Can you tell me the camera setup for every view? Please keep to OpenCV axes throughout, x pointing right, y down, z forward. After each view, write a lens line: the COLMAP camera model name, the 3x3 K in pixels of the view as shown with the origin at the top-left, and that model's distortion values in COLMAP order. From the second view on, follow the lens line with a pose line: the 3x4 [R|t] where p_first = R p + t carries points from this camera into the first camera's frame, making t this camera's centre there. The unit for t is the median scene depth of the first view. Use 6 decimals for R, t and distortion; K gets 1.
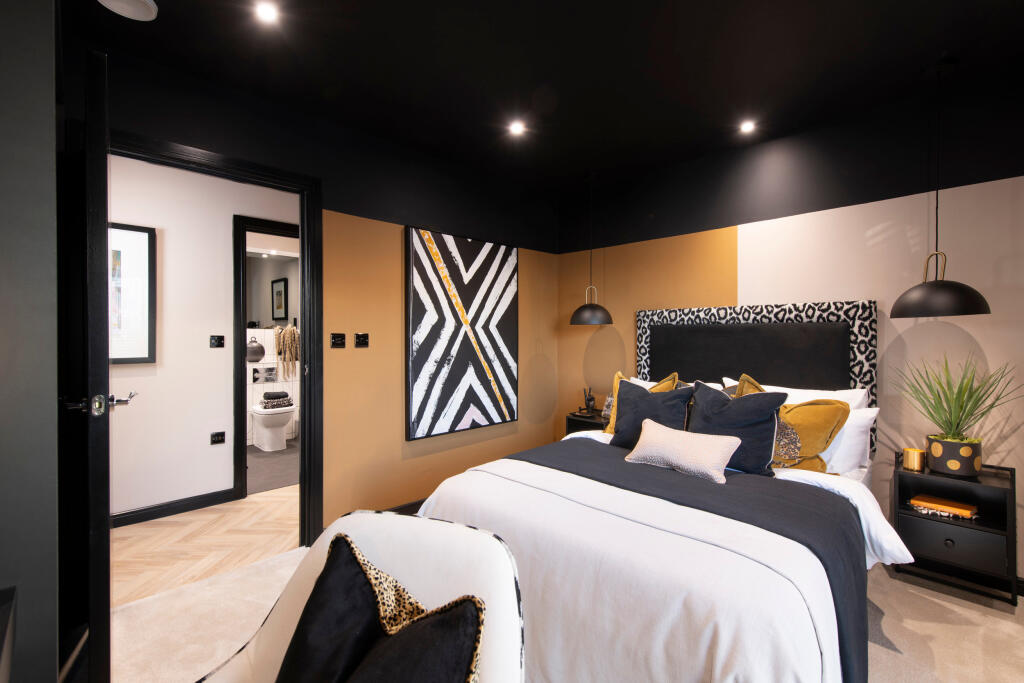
lens RADIAL K [[444.5, 0, 513.4], [0, 444.5, 337.4], [0, 0, 1]] dist [0.021798, 0.000039]
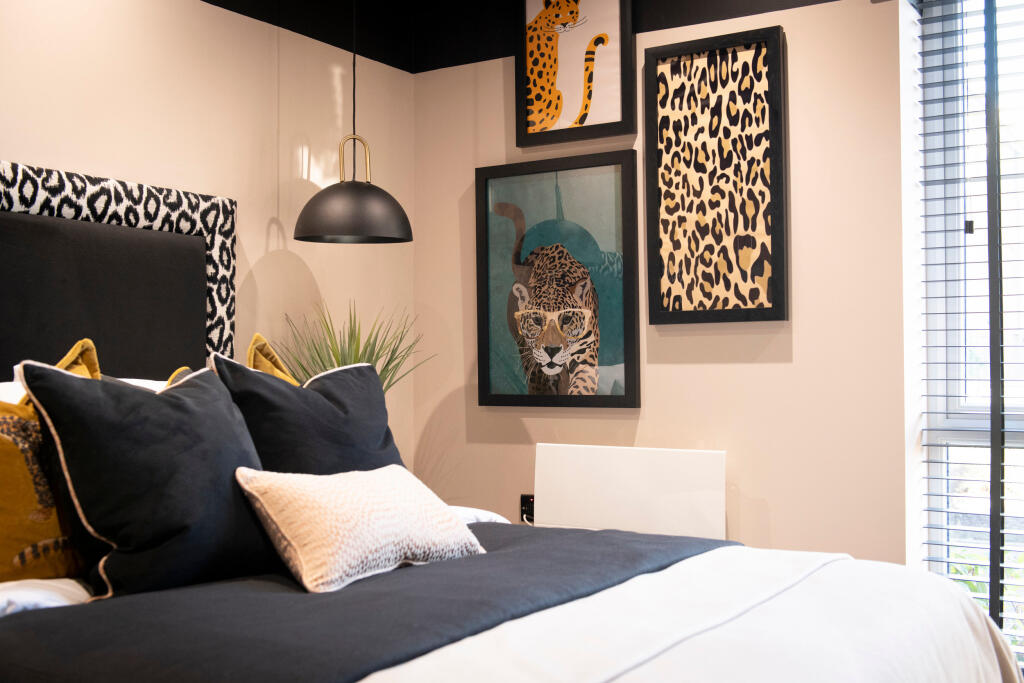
lens RADIAL K [[1130.9, 0, 512.0], [0, 1130.9, 341.5], [0, 0, 1]] dist [-0.026403, -0.009449]
pose [[-0.229016, 0.024273, 0.973120, -0.439858], [0.003495, 0.999703, -0.024113, 0.094267], [-0.973416, -0.002121, -0.229033, 0.836631]]
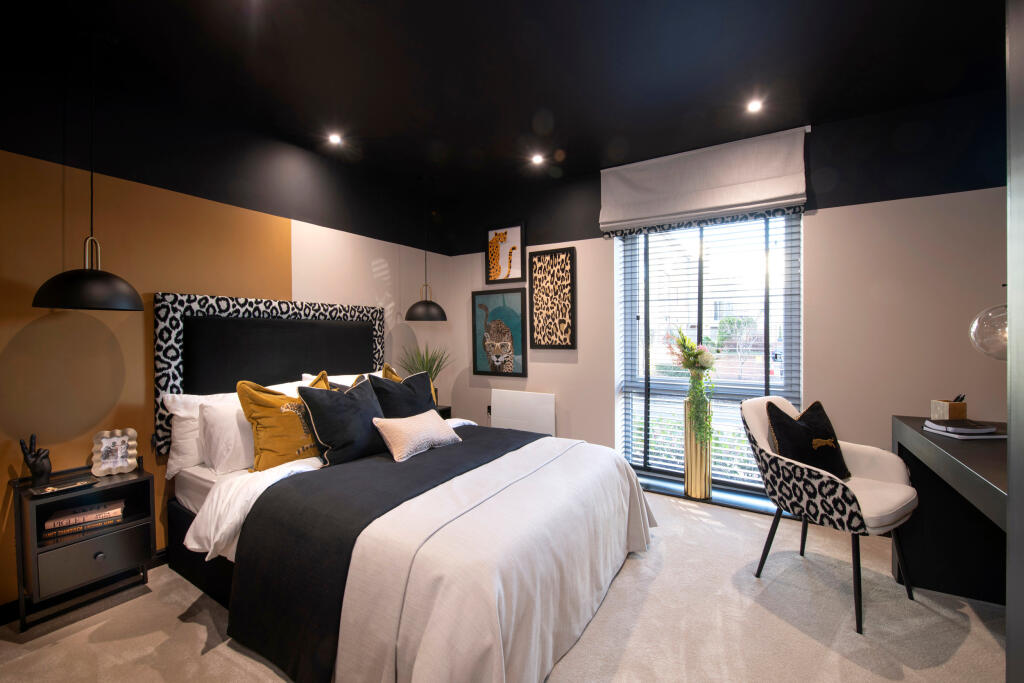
lens RADIAL K [[414.8, 0, 516.4], [0, 414.8, 335.6], [0, 0, 1]] dist [-0.014229, -0.000096]
pose [[-0.247804, -0.004293, 0.968801, -0.521574], [0.004131, 0.999976, 0.005488, 0.002685], [-0.968801, 0.005362, -0.247781, 0.776314]]
